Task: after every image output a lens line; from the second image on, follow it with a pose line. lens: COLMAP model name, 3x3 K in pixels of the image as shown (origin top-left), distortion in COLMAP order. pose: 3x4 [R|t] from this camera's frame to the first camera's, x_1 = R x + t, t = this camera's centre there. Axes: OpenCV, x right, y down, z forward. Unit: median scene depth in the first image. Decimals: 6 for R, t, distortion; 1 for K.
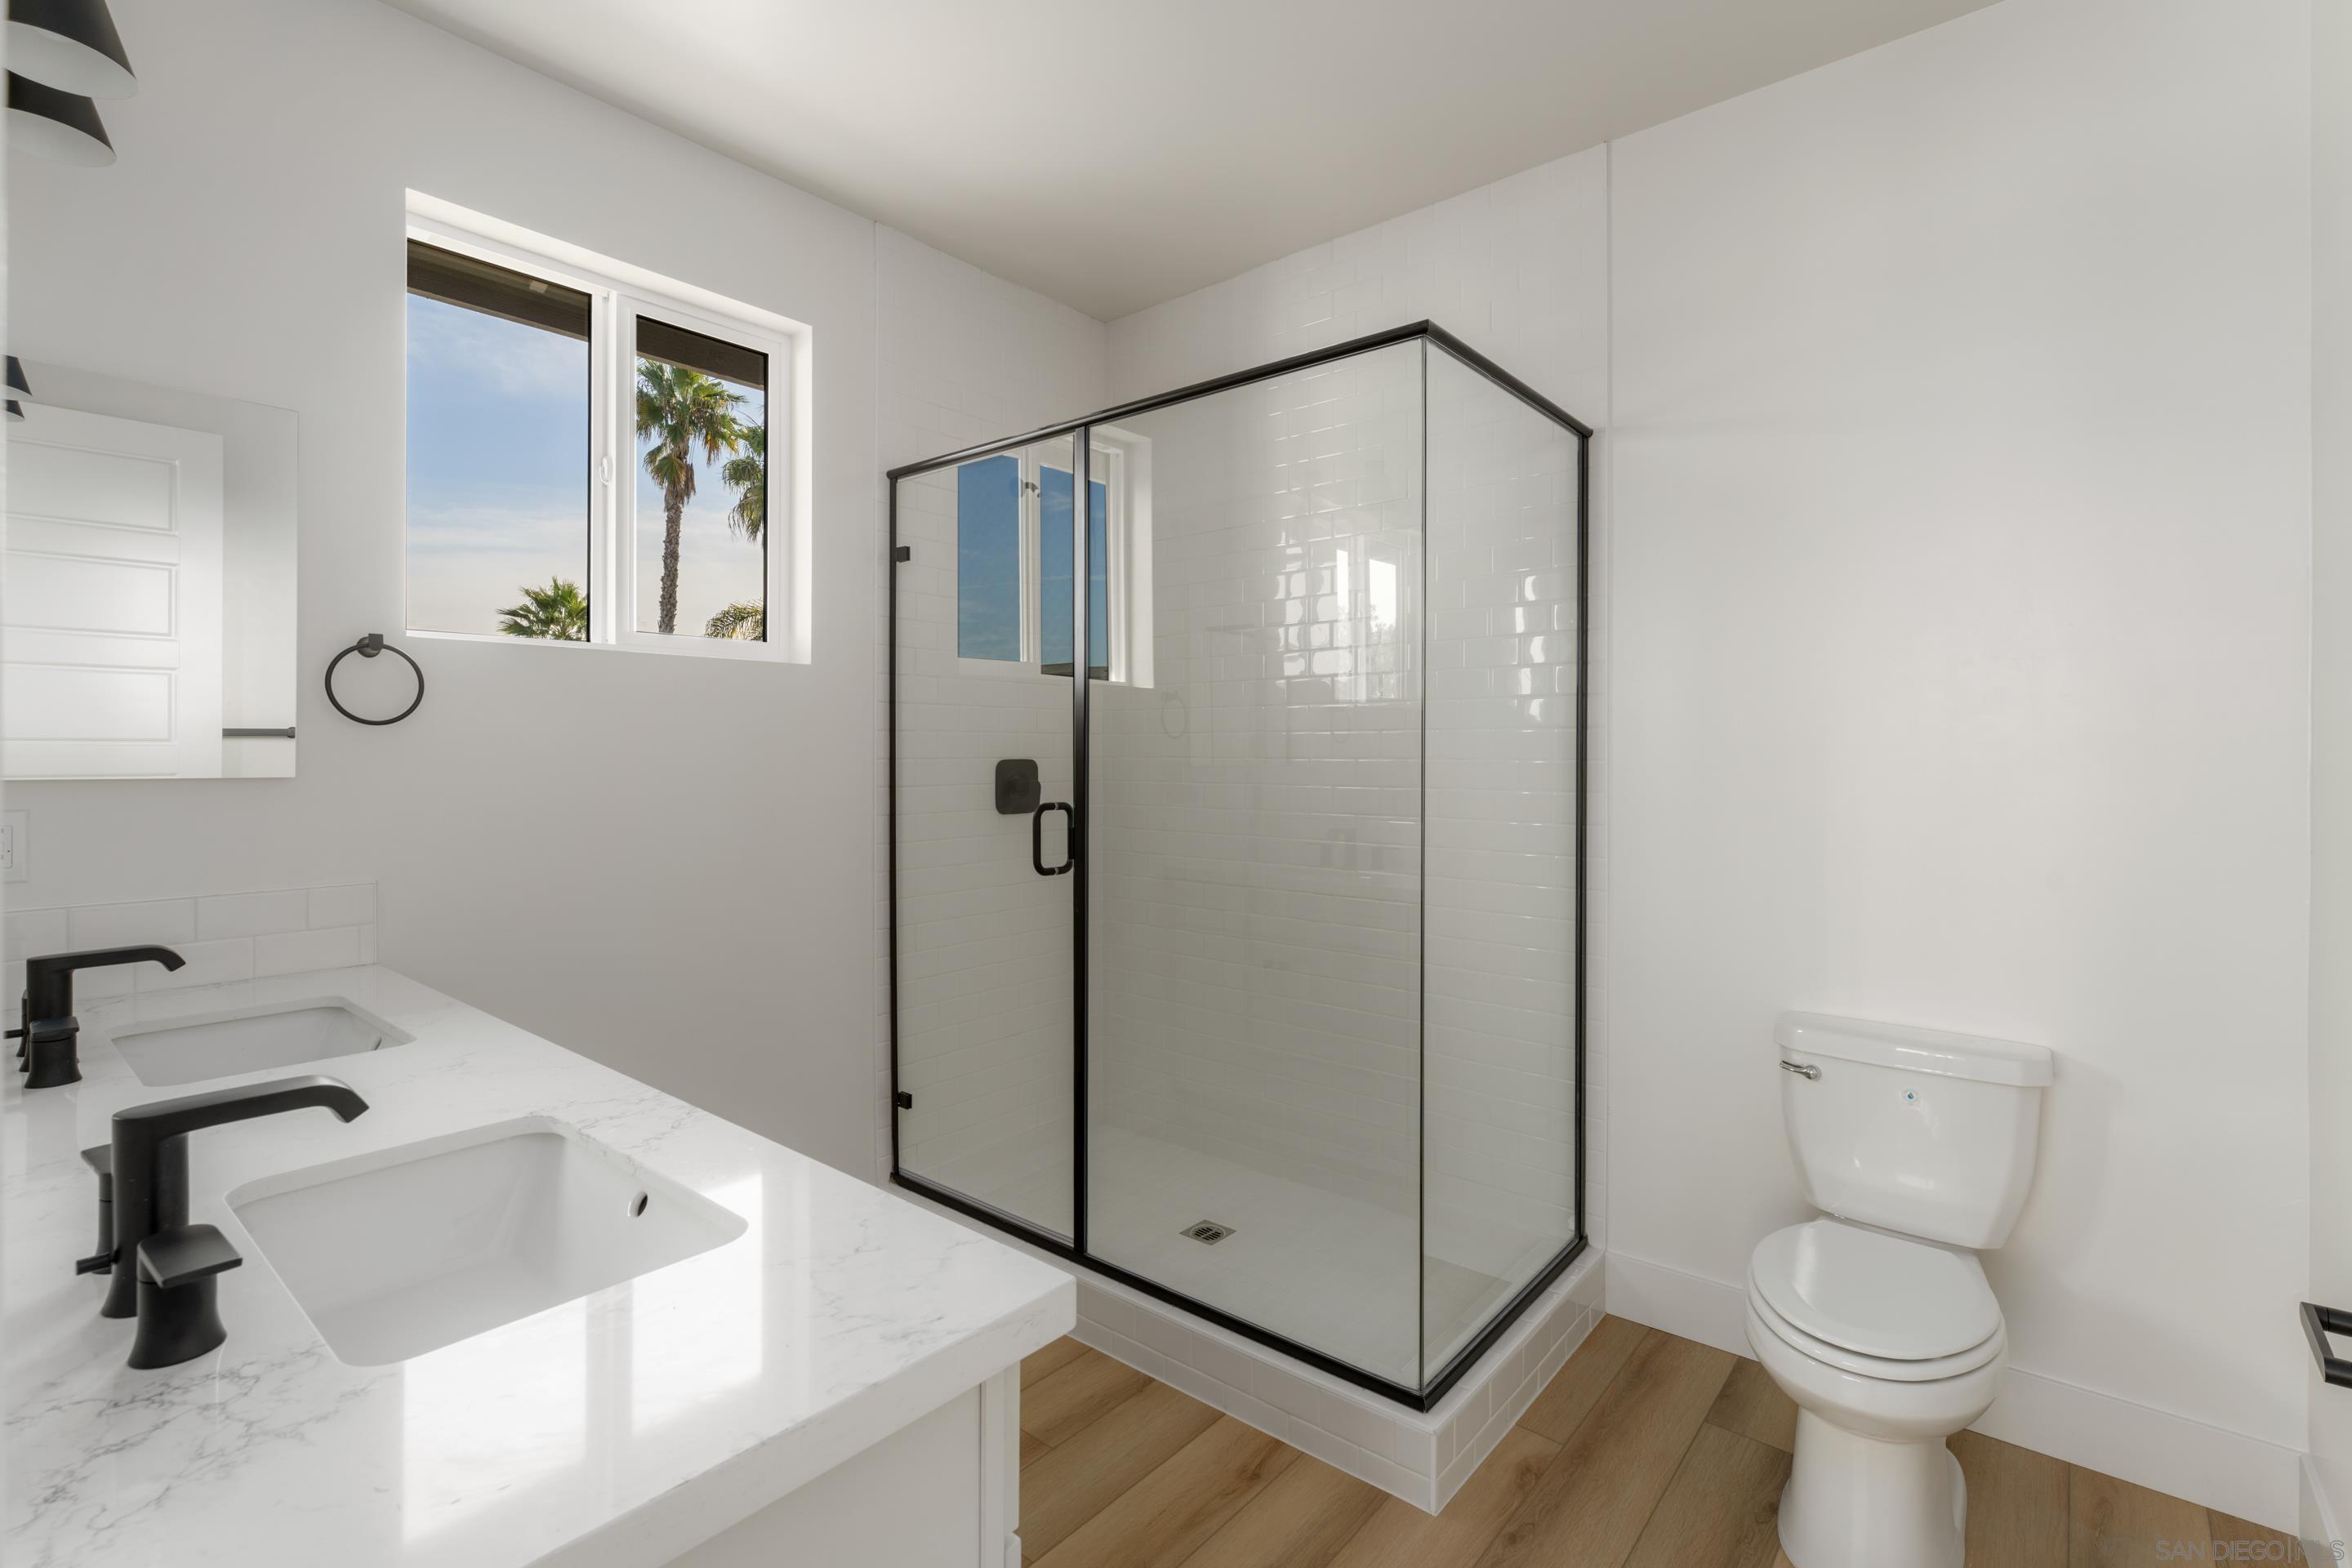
lens RADIAL K [[1064.0, 0, 1175.2], [0, 1064.0, 766.8], [0, 0, 1]] dist [0.002460, -0.001216]
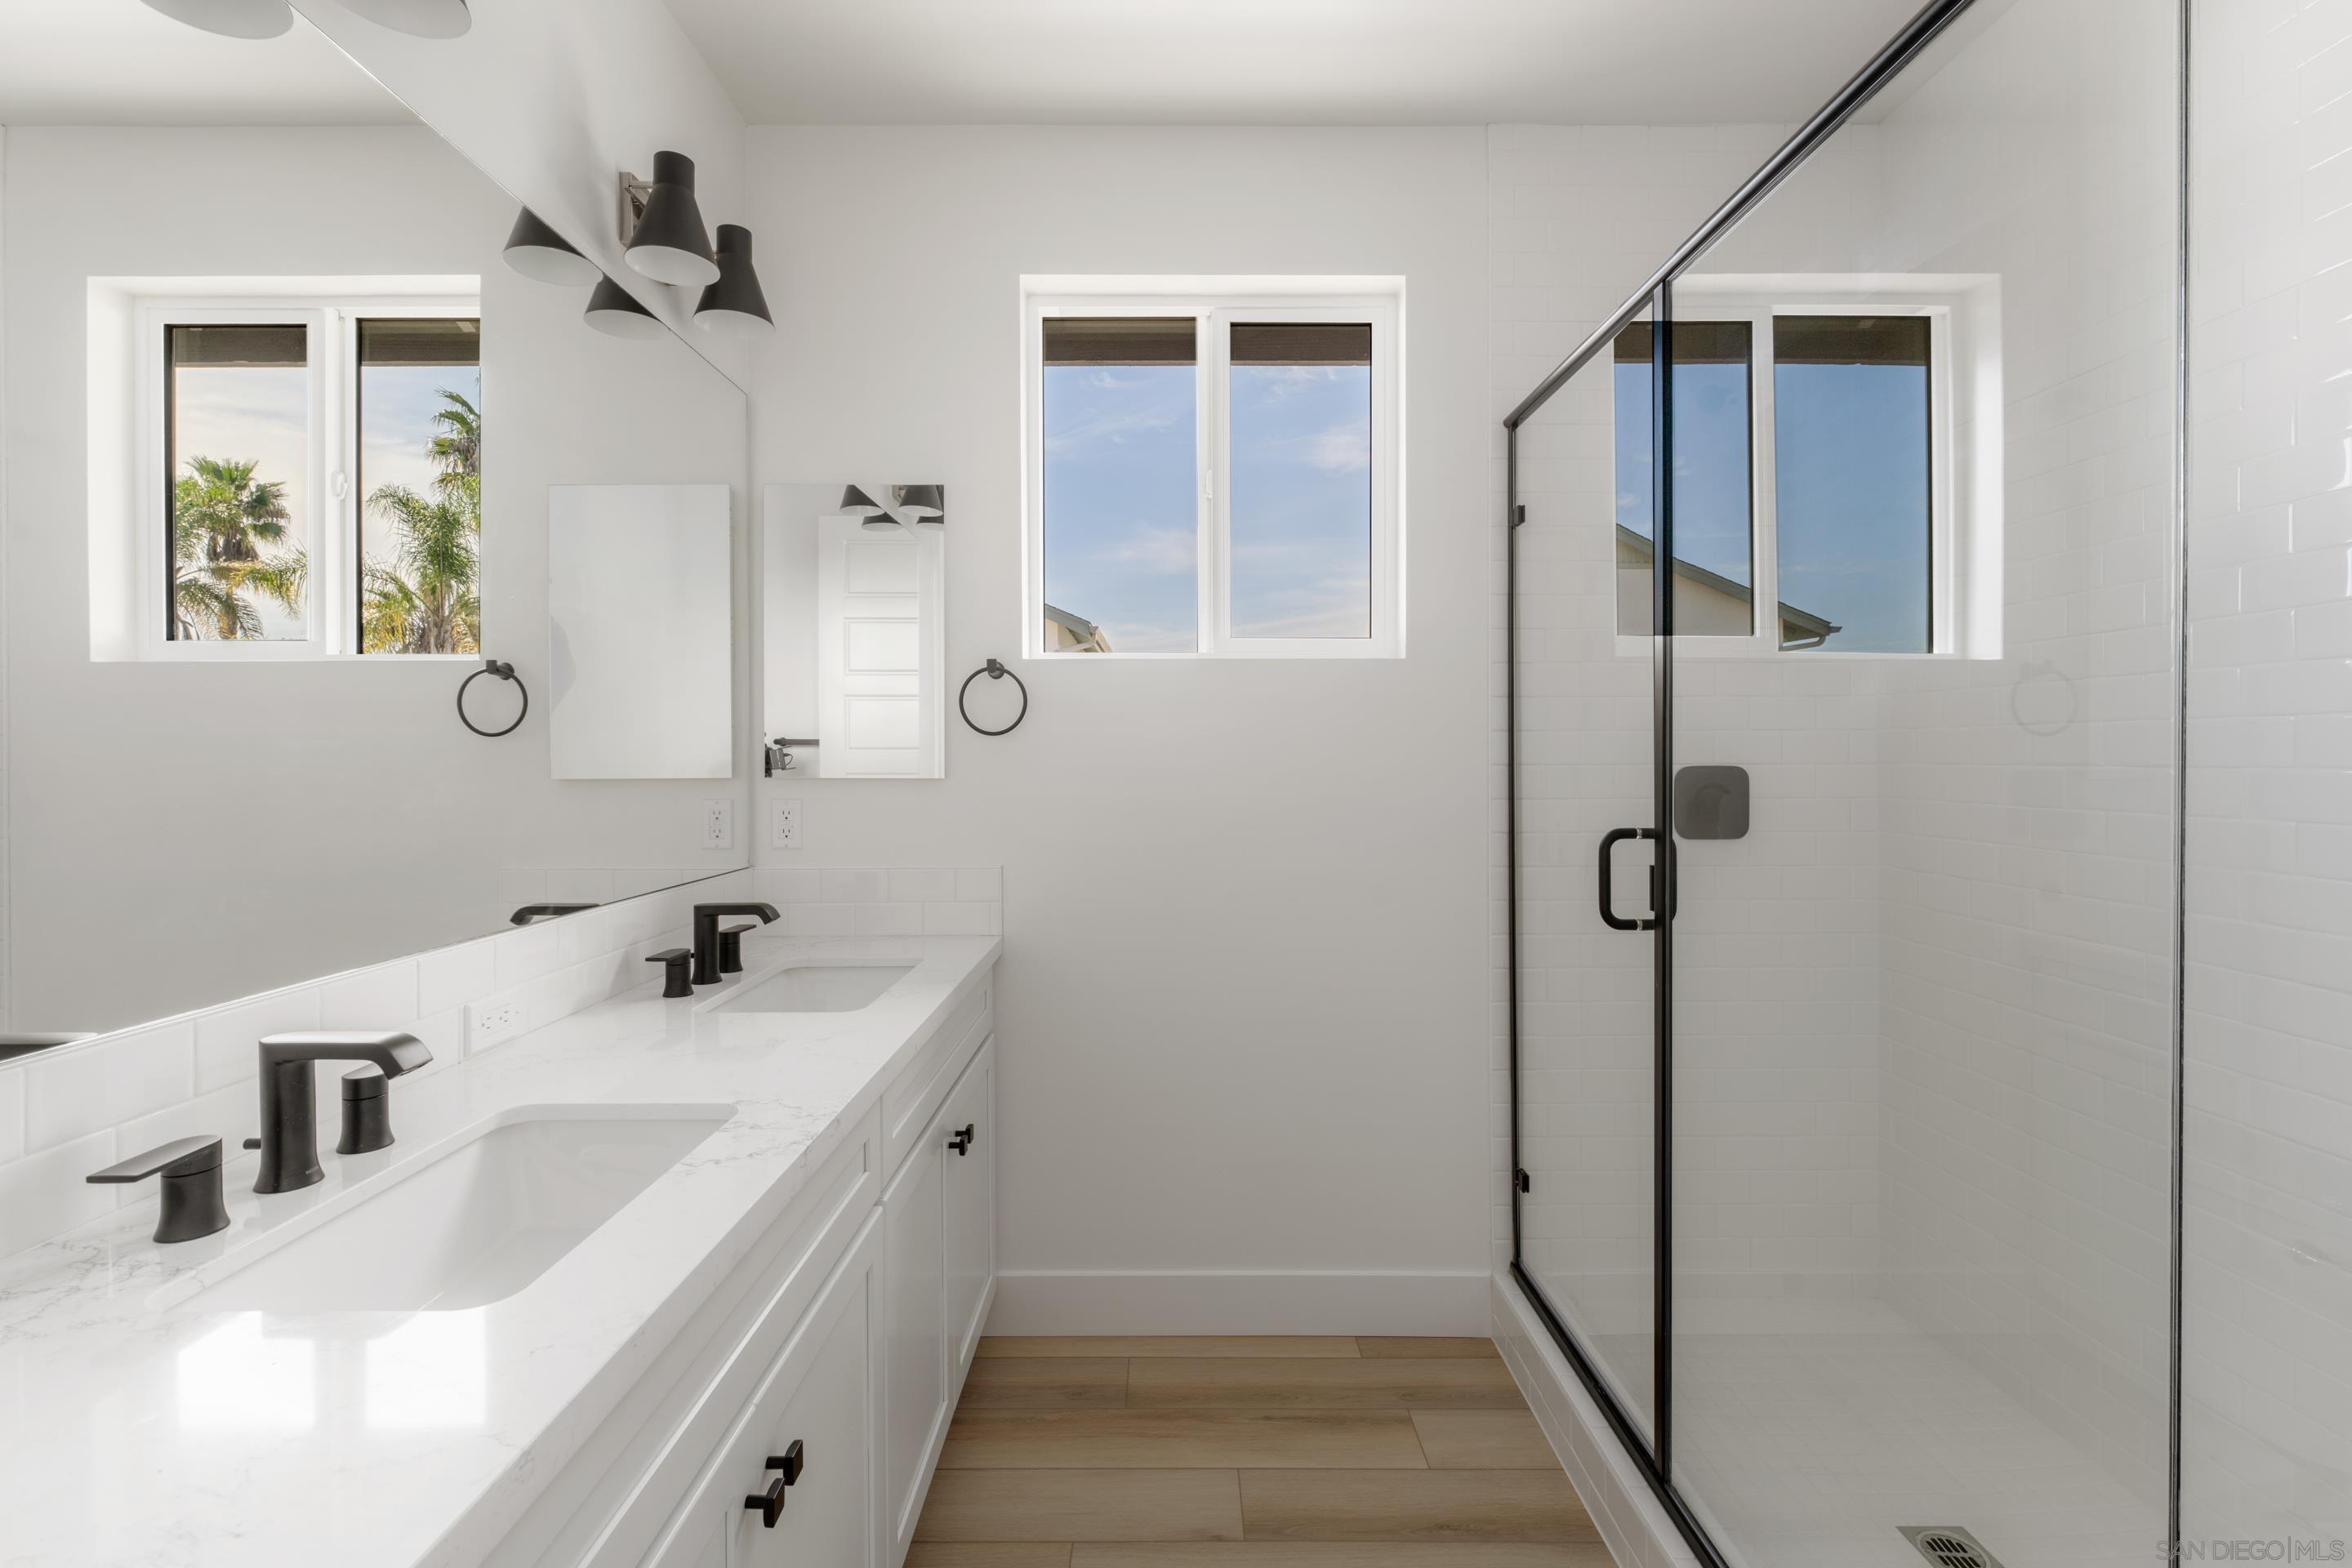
lens RADIAL K [[1064.0, 0, 1177.0], [0, 1064.0, 767.9], [0, 0, 1]] dist [0.002460, -0.001216]
pose [[0.649633, 0.009284, -0.760191, 0.230420], [-0.009934, 0.999944, 0.003722, -0.007052], [0.760183, 0.005134, 0.649689, 0.308283]]
